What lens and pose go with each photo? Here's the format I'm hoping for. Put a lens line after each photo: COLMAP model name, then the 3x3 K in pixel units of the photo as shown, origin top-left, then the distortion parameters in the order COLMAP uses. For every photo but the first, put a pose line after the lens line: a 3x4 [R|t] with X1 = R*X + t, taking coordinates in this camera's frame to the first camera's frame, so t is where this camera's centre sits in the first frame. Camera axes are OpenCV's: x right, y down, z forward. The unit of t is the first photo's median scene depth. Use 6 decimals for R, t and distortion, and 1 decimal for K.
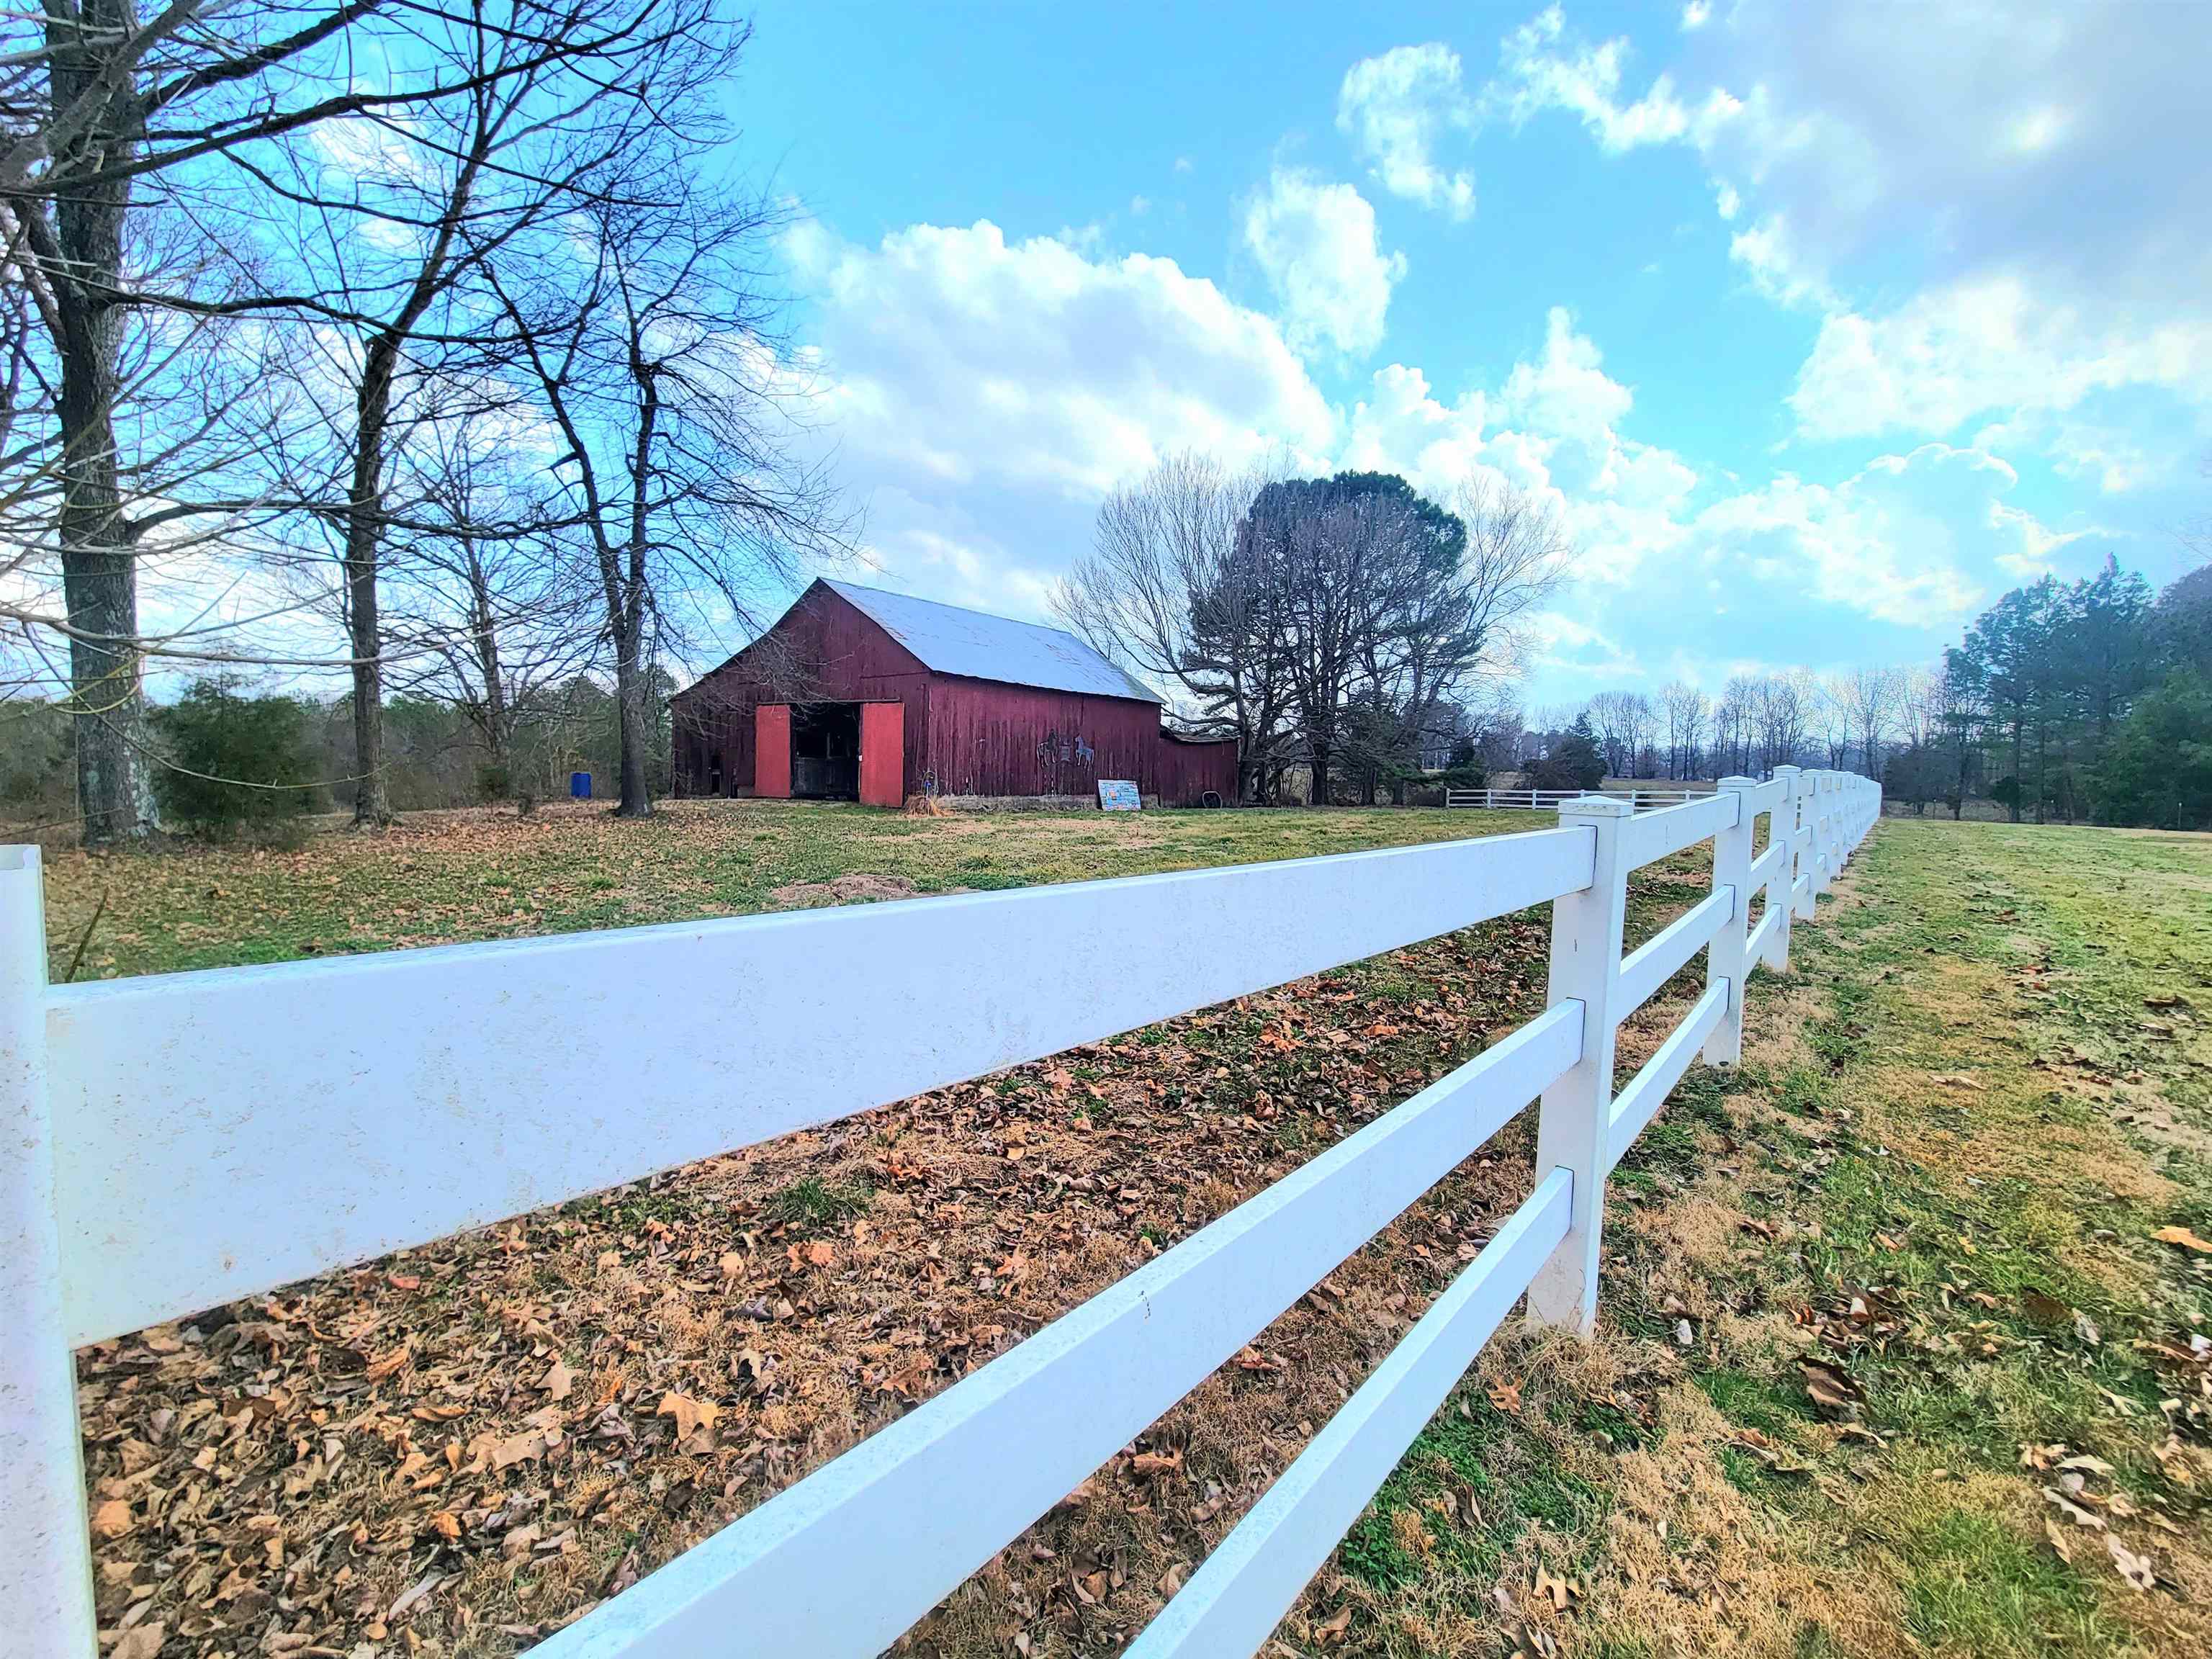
lens RADIAL K [[900.2, 0, 1094.8], [0, 900.2, 826.2], [0, 0, 1]] dist [0.006998, -0.004552]
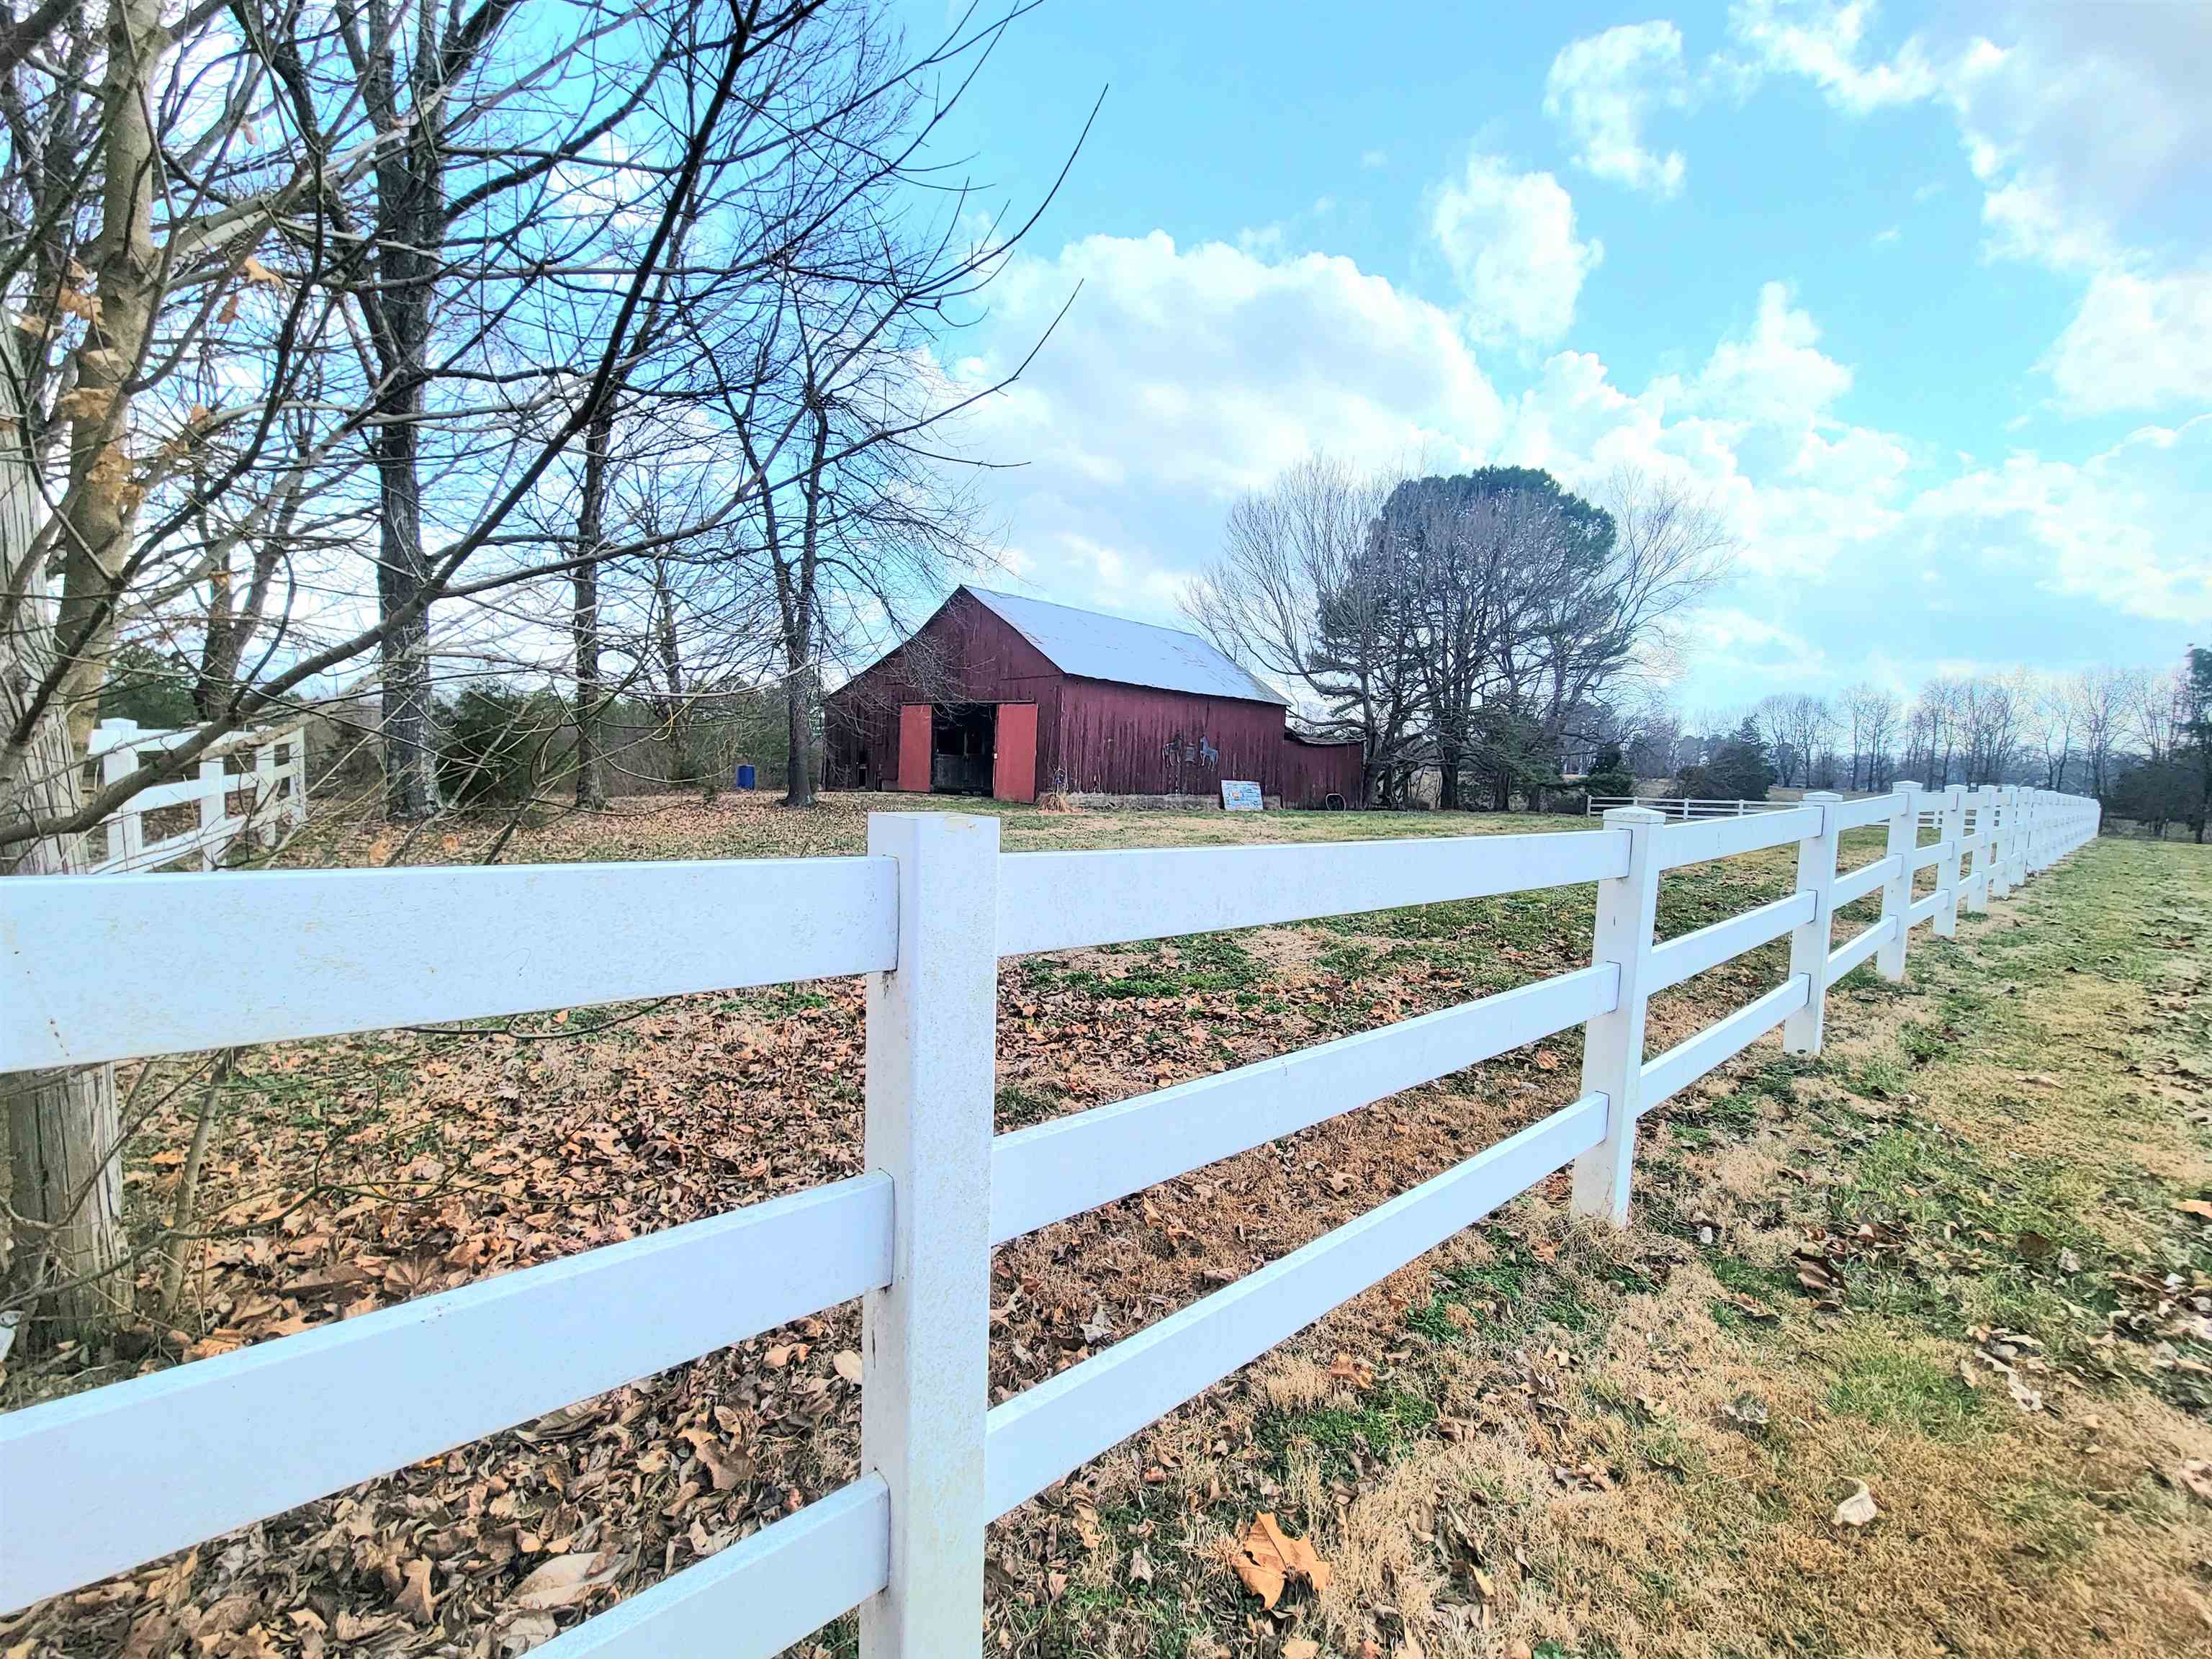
lens RADIAL K [[900.2, 0, 1097.6], [0, 900.2, 829.2], [0, 0, 1]] dist [0.006998, -0.004552]
pose [[0.991439, 0.025002, -0.128156, -0.015882], [-0.024349, 0.999681, 0.006665, 0.002954], [0.128282, -0.003488, 0.991732, -0.139524]]
